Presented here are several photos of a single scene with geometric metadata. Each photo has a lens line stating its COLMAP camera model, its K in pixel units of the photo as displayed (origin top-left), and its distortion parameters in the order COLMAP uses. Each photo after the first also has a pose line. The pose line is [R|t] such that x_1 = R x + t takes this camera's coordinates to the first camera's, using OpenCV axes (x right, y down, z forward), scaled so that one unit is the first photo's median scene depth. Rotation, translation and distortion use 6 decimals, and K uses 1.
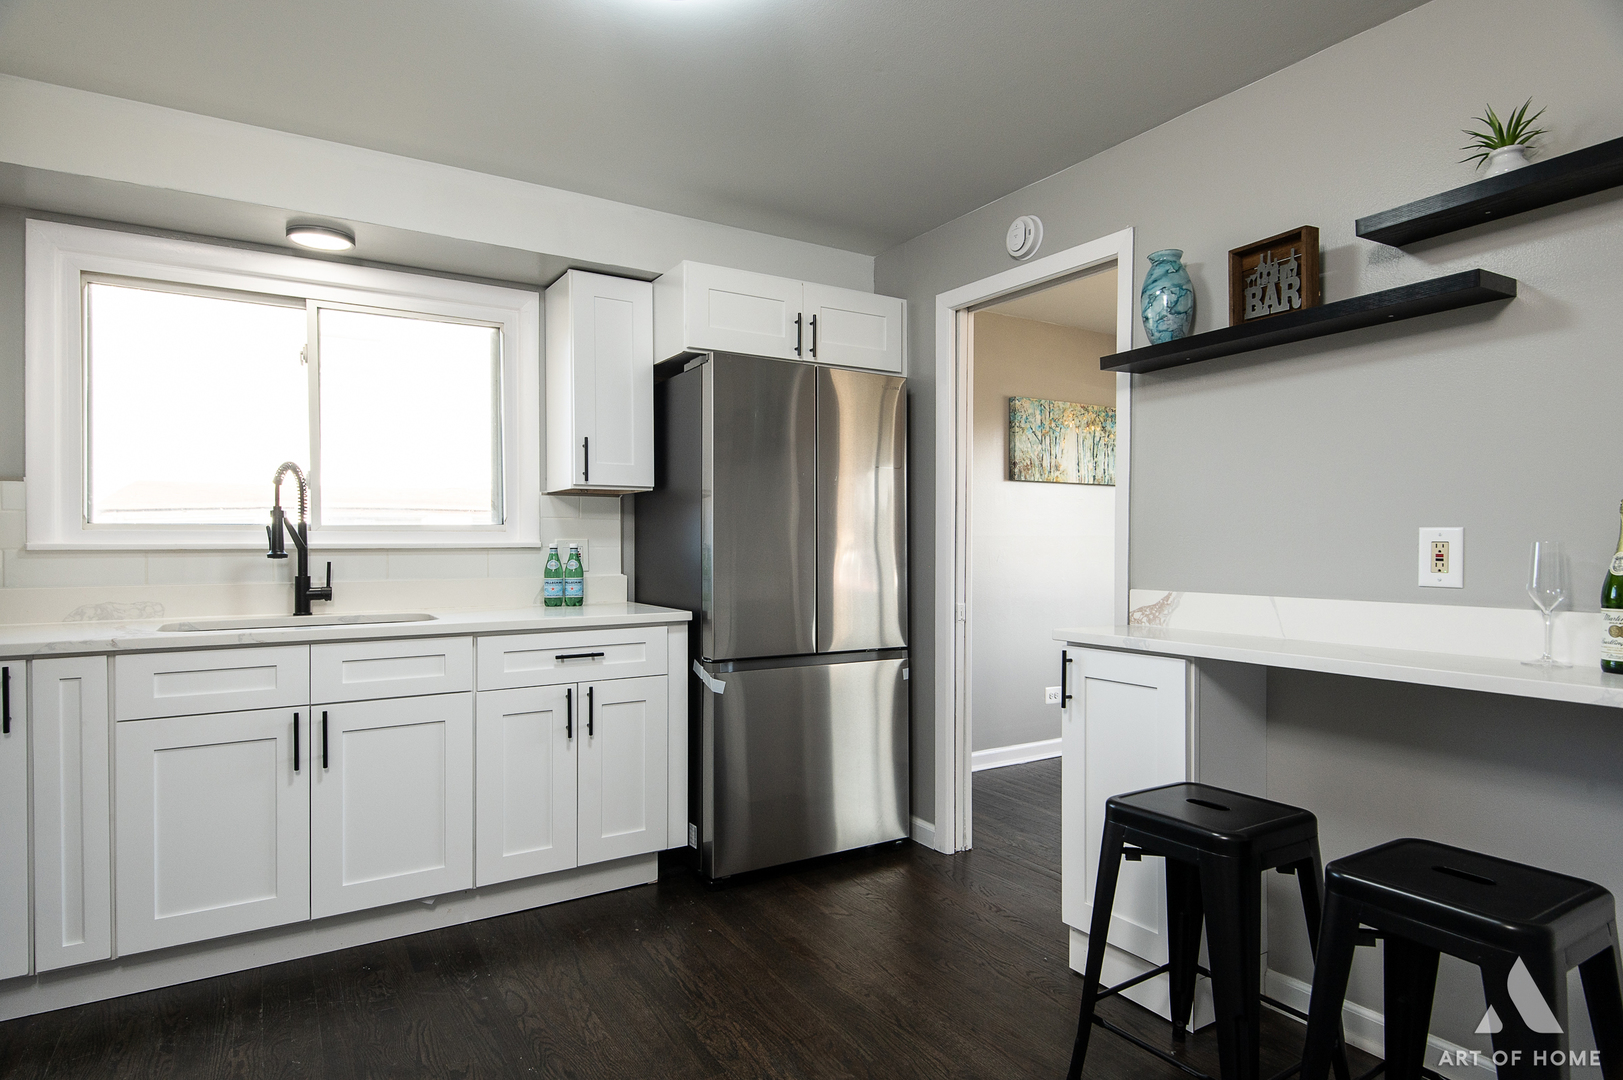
lens RADIAL K [[879.6, 0, 805.2], [0, 879.6, 546.5], [0, 0, 1]] dist [0.040674, -0.031458]
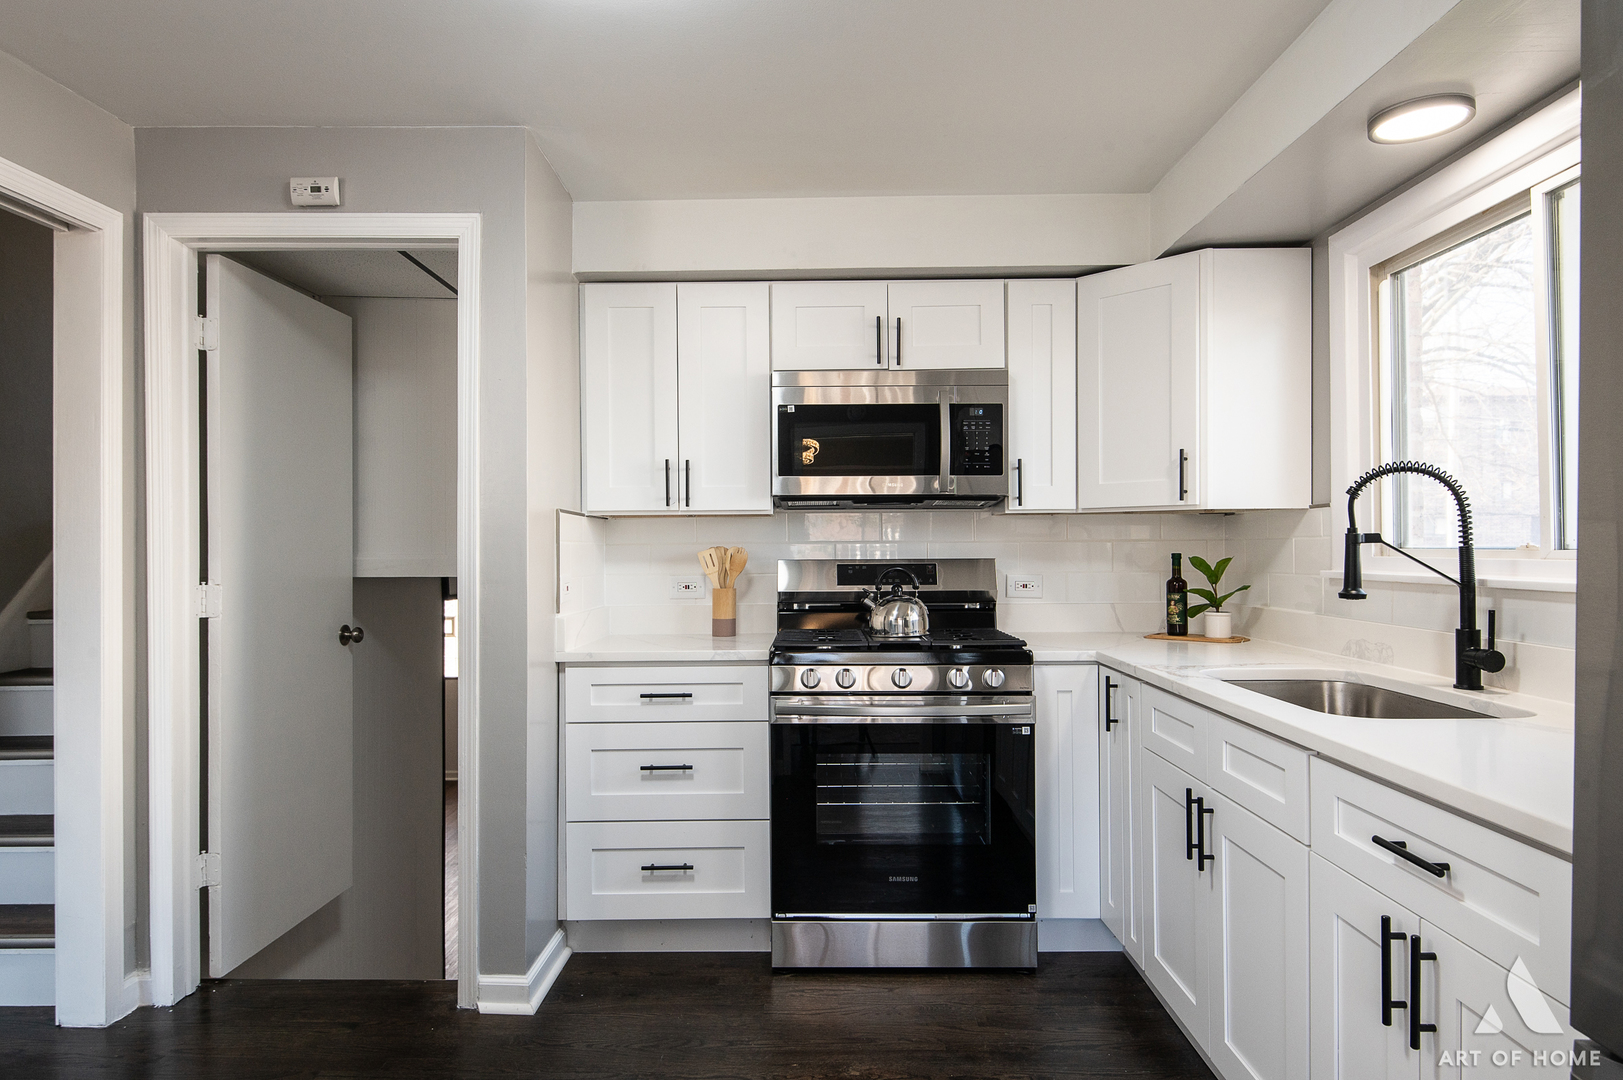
lens RADIAL K [[980.8, 0, 811.5], [0, 980.8, 540.0], [0, 0, 1]] dist [0.035759, -0.000433]
pose [[-0.524485, -0.000078, -0.851420, 0.305003], [0.003104, 0.999993, -0.002004, -0.031587], [0.851414, -0.003694, -0.524481, 0.944146]]
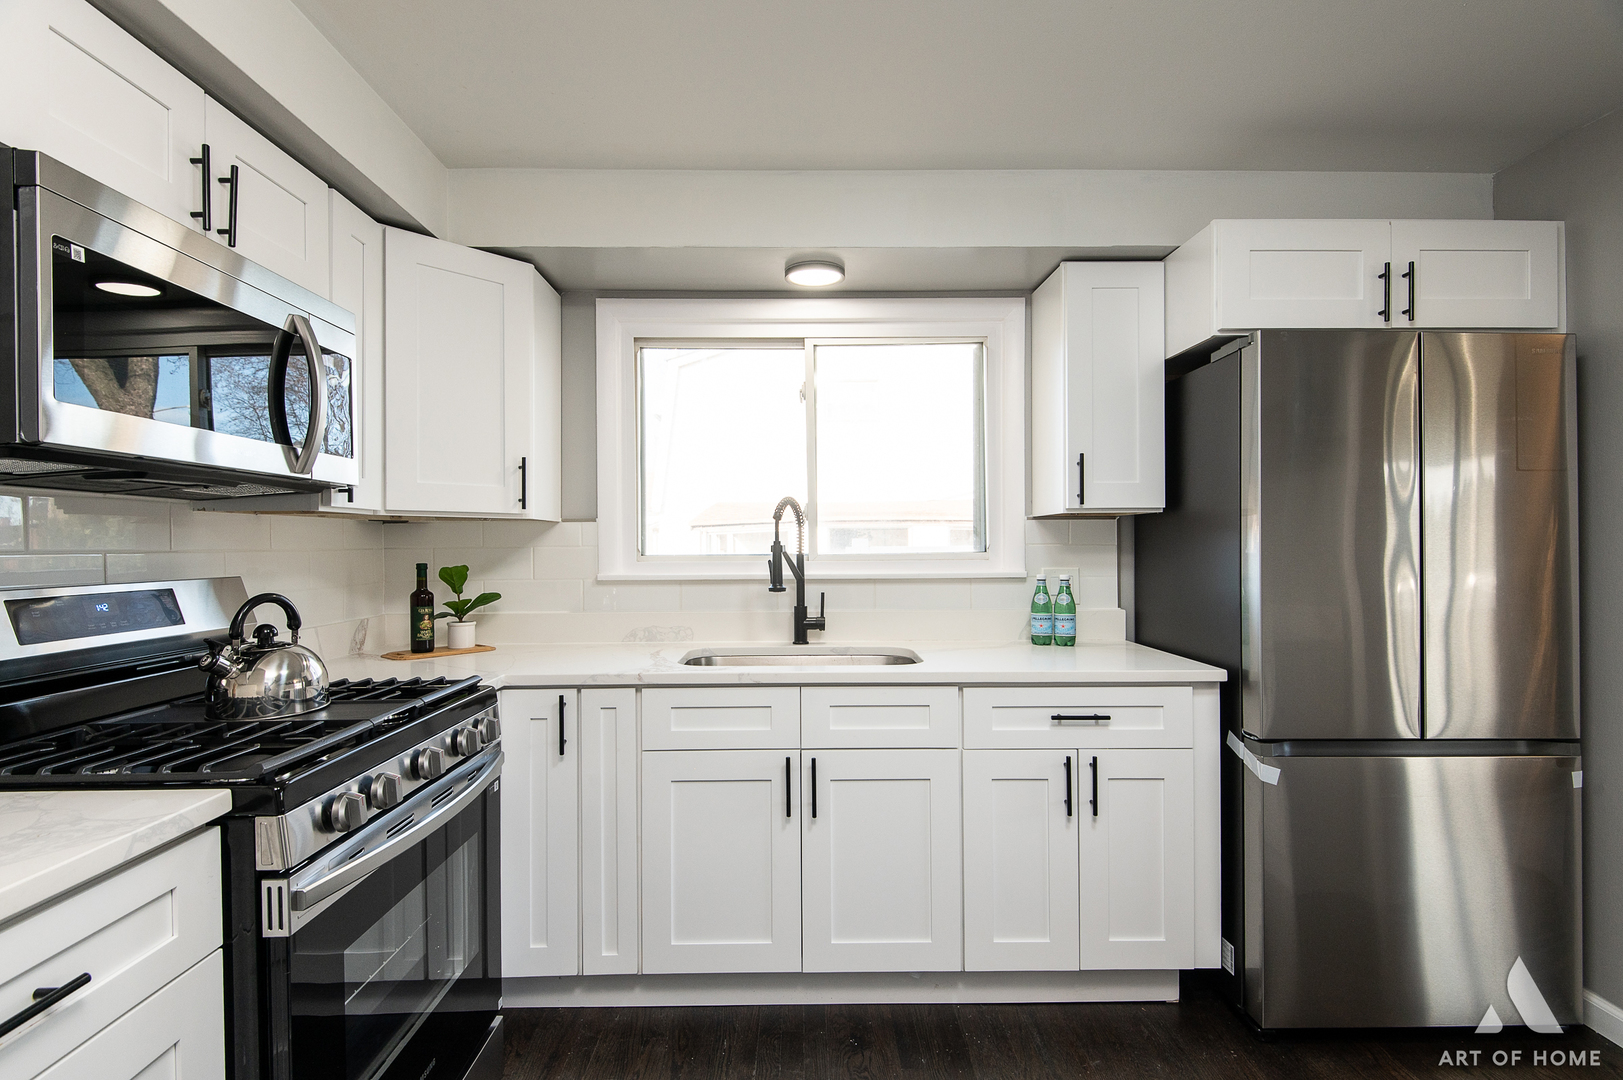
lens RADIAL K [[774.5, 0, 807.8], [0, 774.5, 542.7], [0, 0, 1]] dist [0.010541, -0.001022]
pose [[0.859053, -0.003441, -0.511876, -0.095295], [0.000623, 0.999984, -0.005677, -0.034410], [0.511887, 0.004558, 0.859041, 0.225519]]
